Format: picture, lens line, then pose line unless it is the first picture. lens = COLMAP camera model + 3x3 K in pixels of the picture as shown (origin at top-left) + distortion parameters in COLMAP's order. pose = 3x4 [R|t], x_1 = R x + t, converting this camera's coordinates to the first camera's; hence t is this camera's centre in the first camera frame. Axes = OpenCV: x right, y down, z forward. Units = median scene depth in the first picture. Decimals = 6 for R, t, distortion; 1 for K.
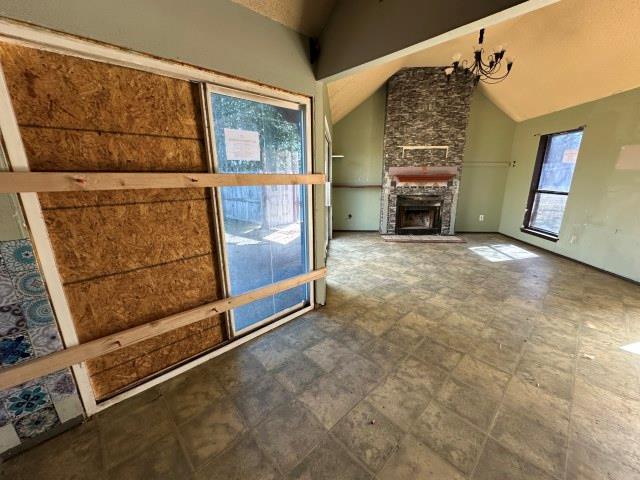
lens RADIAL K [[256.1, 0, 320.3], [0, 256.1, 239.4], [0, 0, 1]] dist [-0.001788, 0.000824]
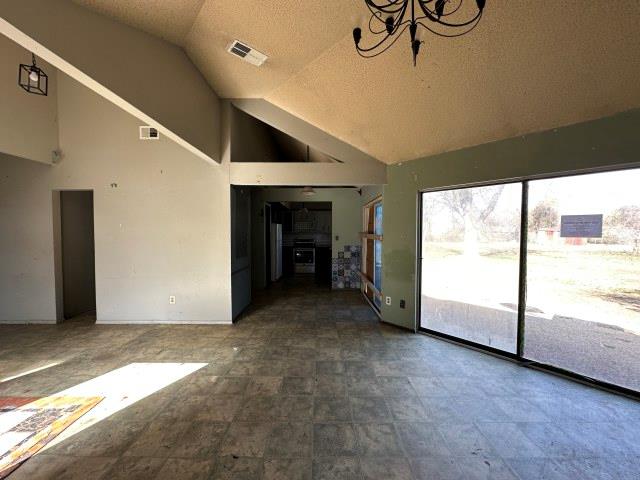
lens RADIAL K [[256.1, 0, 321.8], [0, 256.1, 238.0], [0, 0, 1]] dist [-0.001788, 0.000824]
pose [[-0.687050, 0.023103, -0.726242, 0.861092], [-0.175907, 0.964474, 0.197095, -0.288557], [0.704995, 0.263165, -0.658578, 1.060829]]
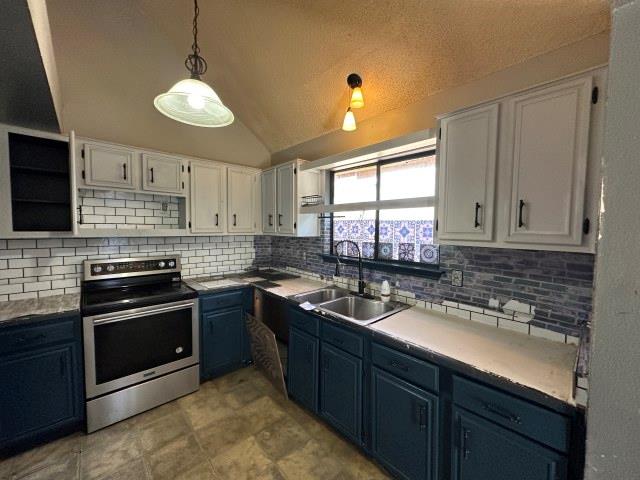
lens RADIAL K [[256.1, 0, 320.2], [0, 256.1, 240.2], [0, 0, 1]] dist [-0.001788, 0.000824]
pose [[-0.014125, 0.057777, -0.998230, -0.081940], [-0.257376, 0.964480, 0.059465, -0.001519], [0.966208, 0.257760, 0.001247, -0.108516]]
